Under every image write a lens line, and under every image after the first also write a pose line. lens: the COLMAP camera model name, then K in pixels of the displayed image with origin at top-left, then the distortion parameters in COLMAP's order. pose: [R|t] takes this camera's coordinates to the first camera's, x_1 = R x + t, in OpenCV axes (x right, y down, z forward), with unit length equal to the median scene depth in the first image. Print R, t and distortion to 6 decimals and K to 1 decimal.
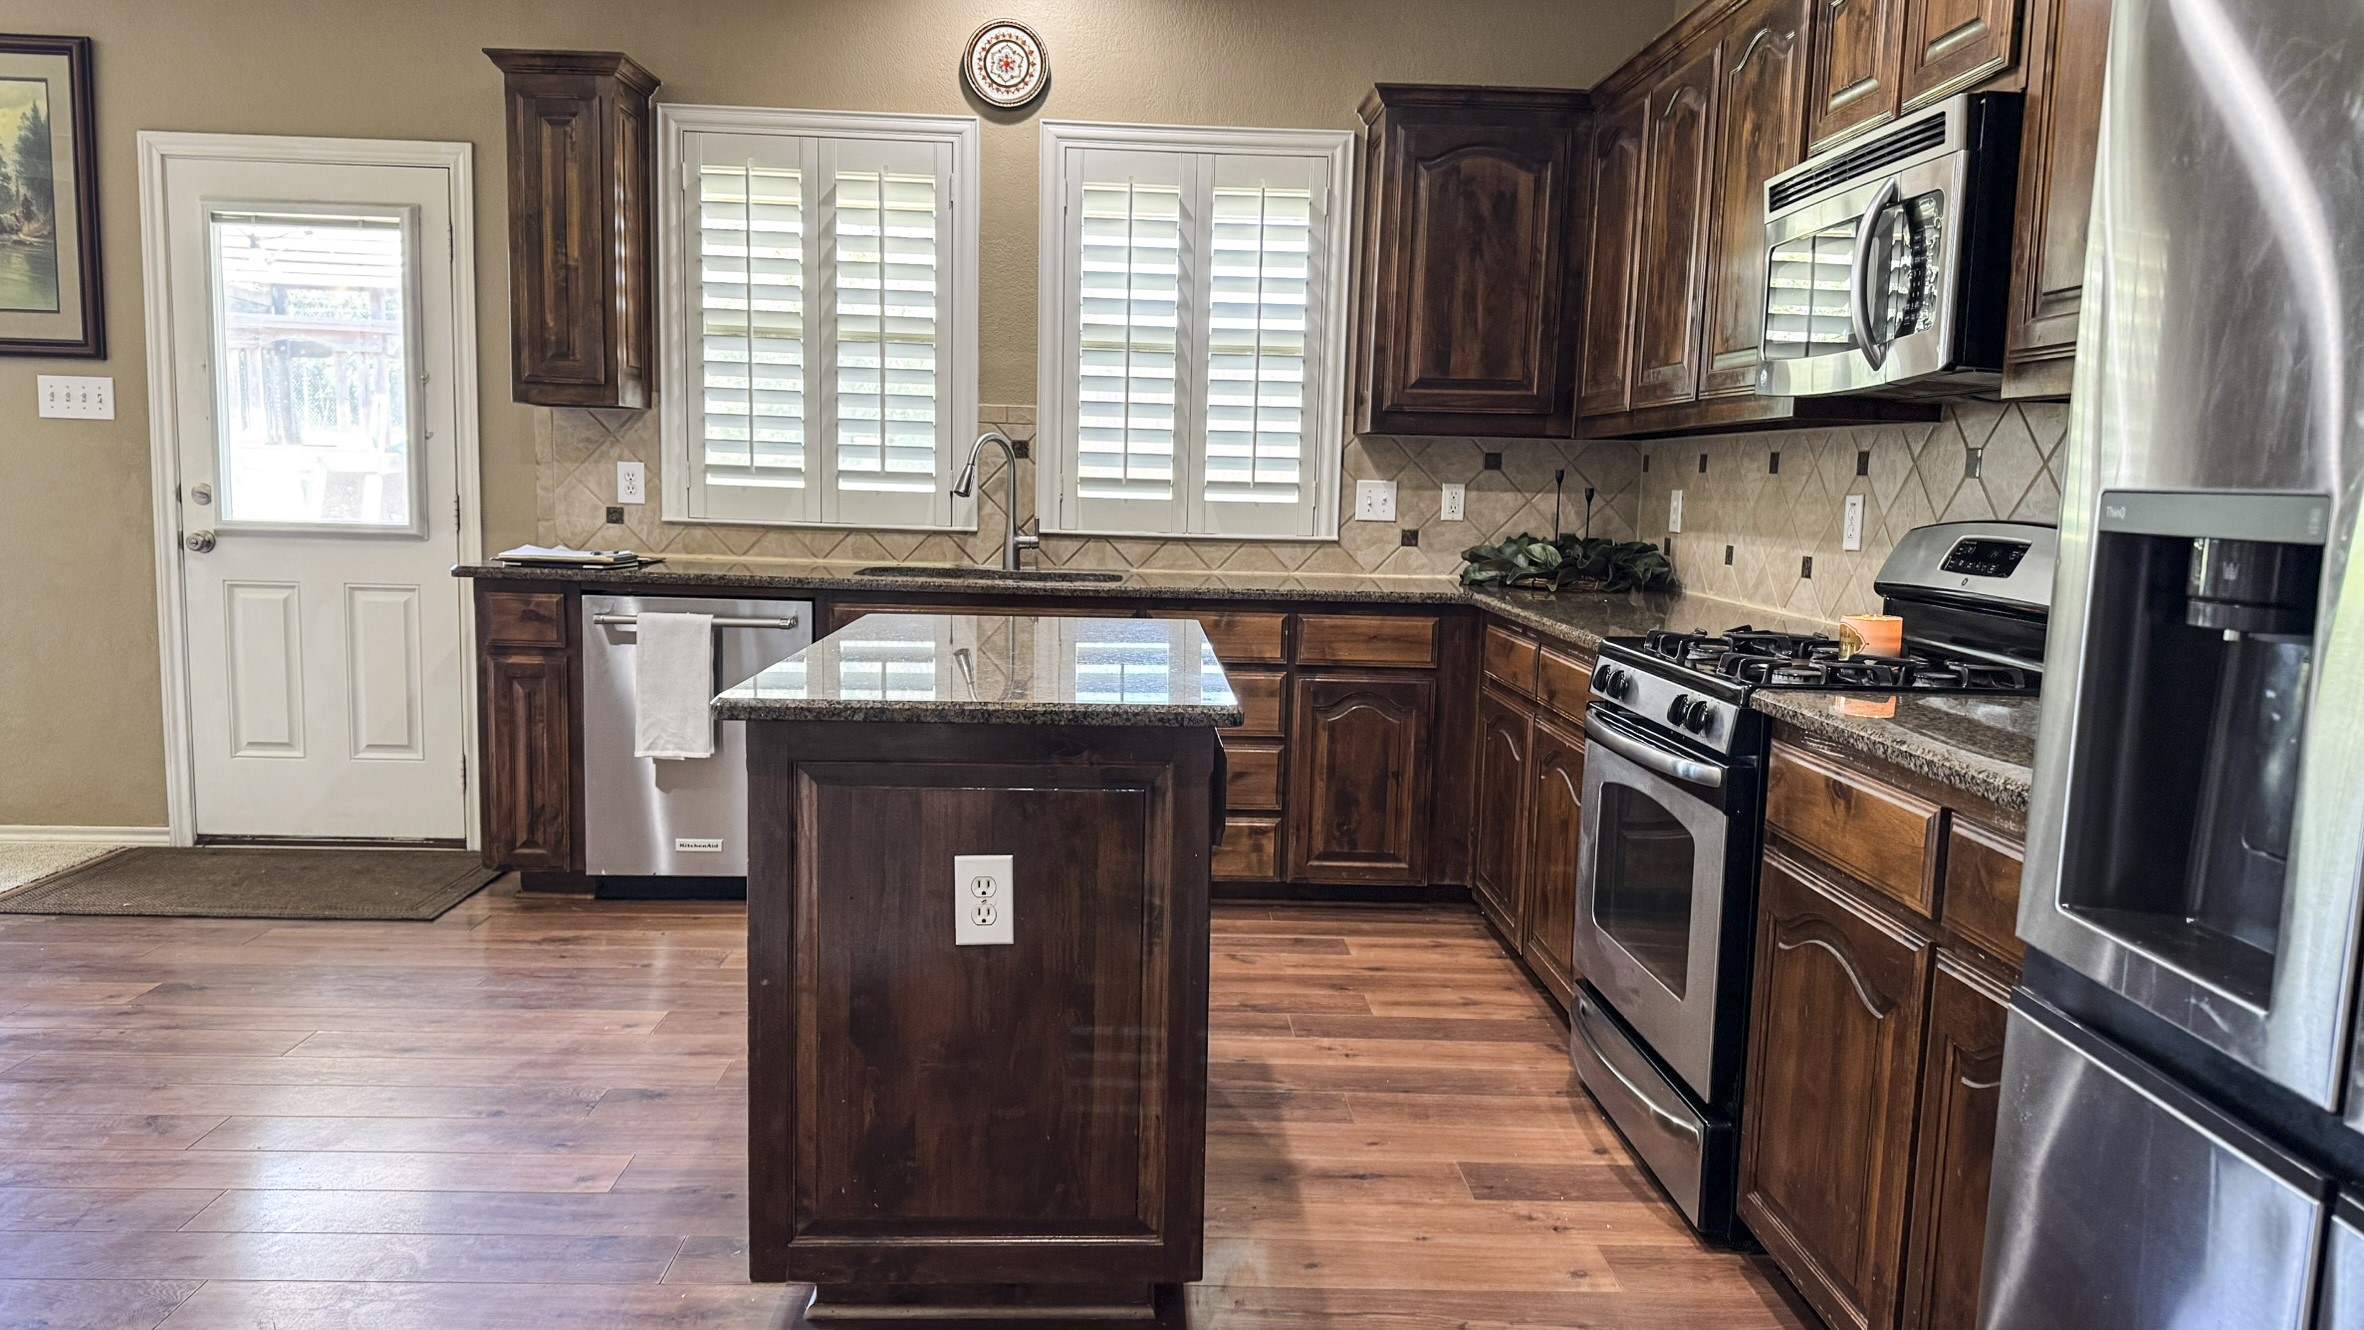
lens RADIAL K [[1739.1, 0, 1182.0], [0, 1739.1, 665.0], [0, 0, 1]] dist [0.048872, -0.001231]
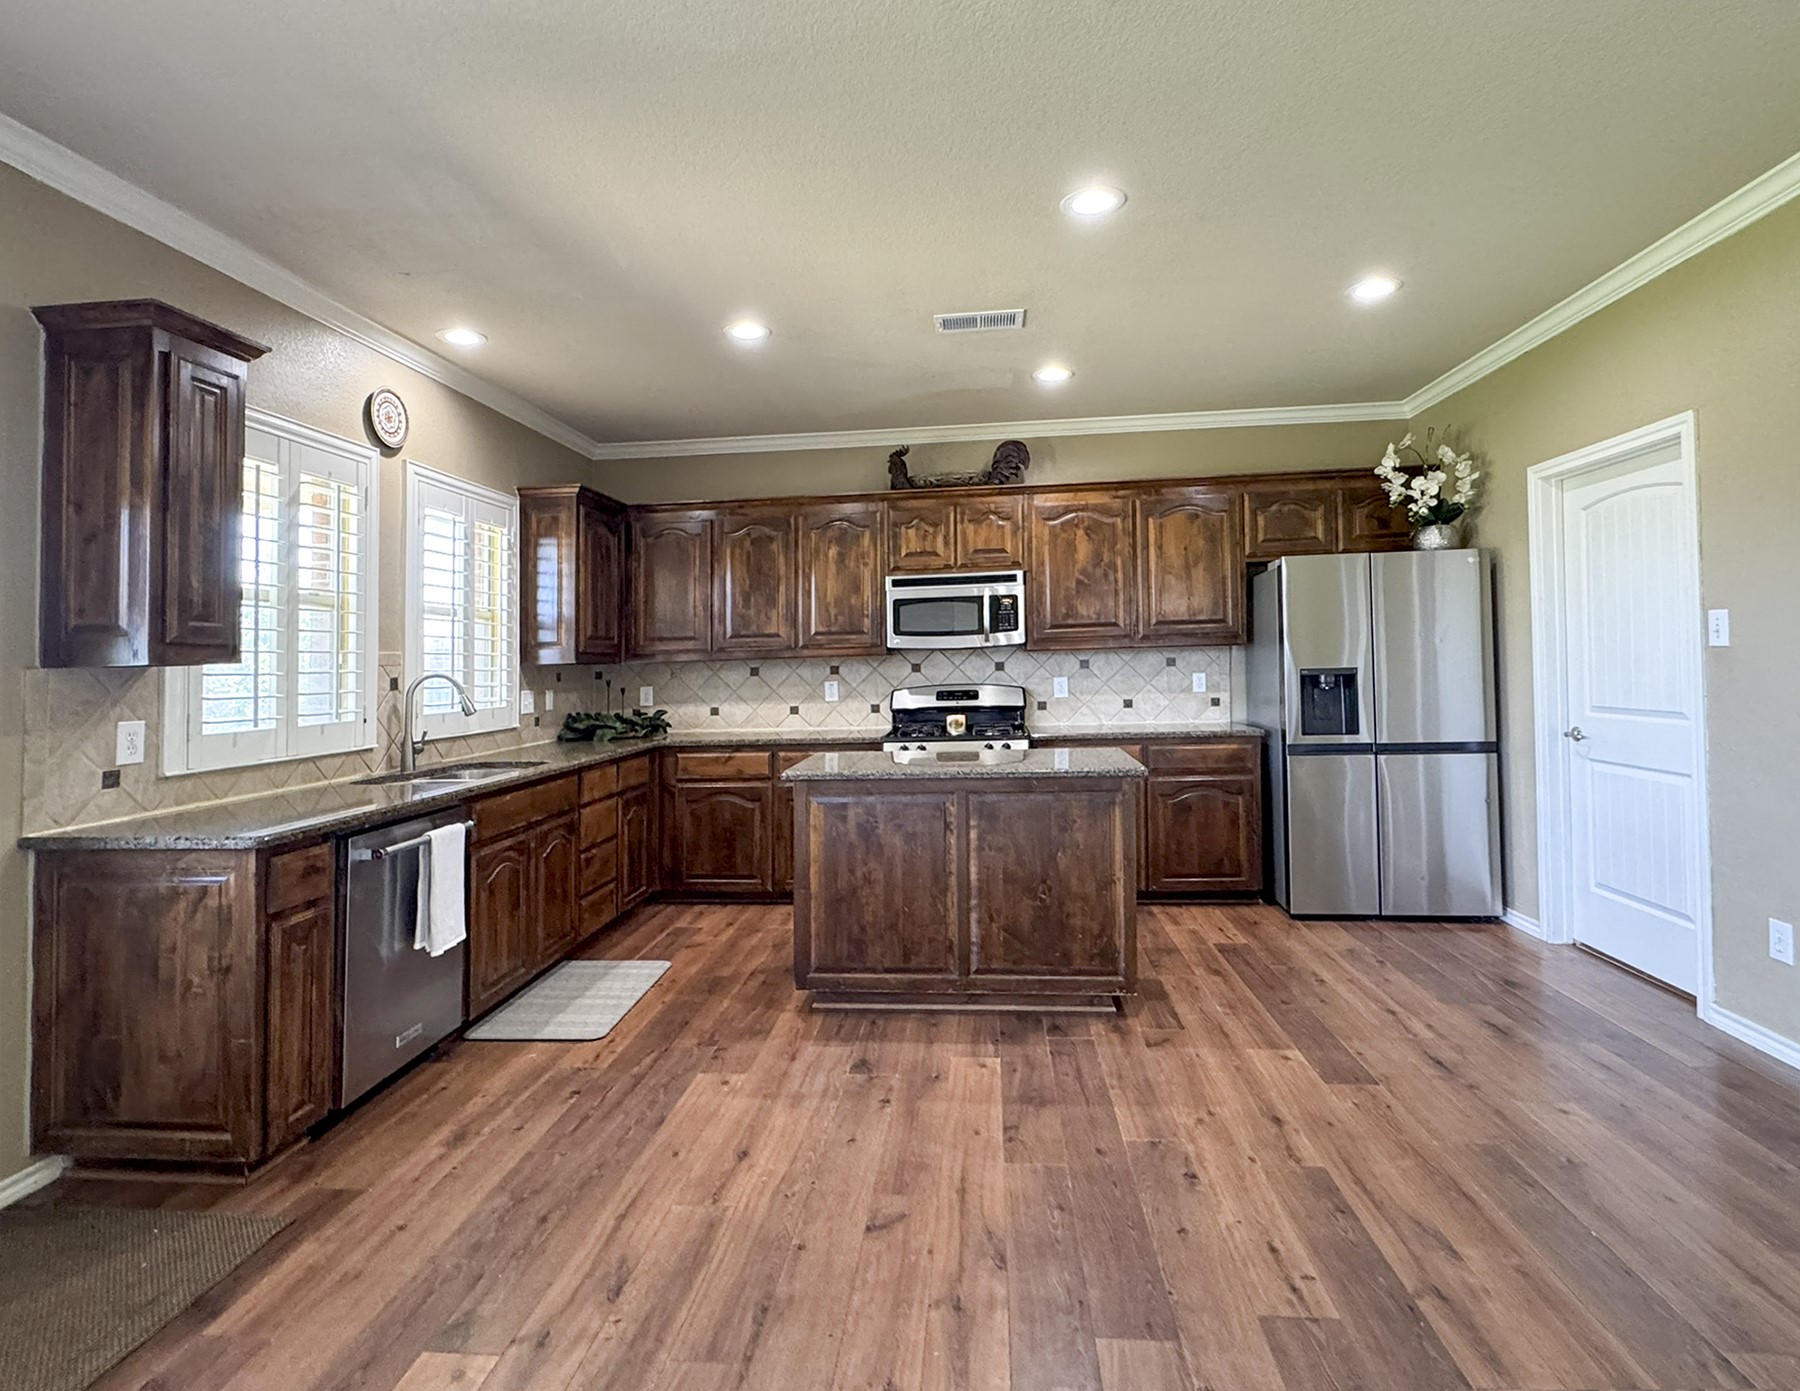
lens RADIAL K [[885.5, 0, 898.0], [0, 885.5, 637.4], [0, 0, 1]] dist [0.002296, 0.000606]
pose [[0.135583, -0.003098, 0.990761, -0.746857], [0.138638, 0.990216, -0.015876, -0.095598], [-0.981018, 0.139510, 0.134686, 0.511711]]
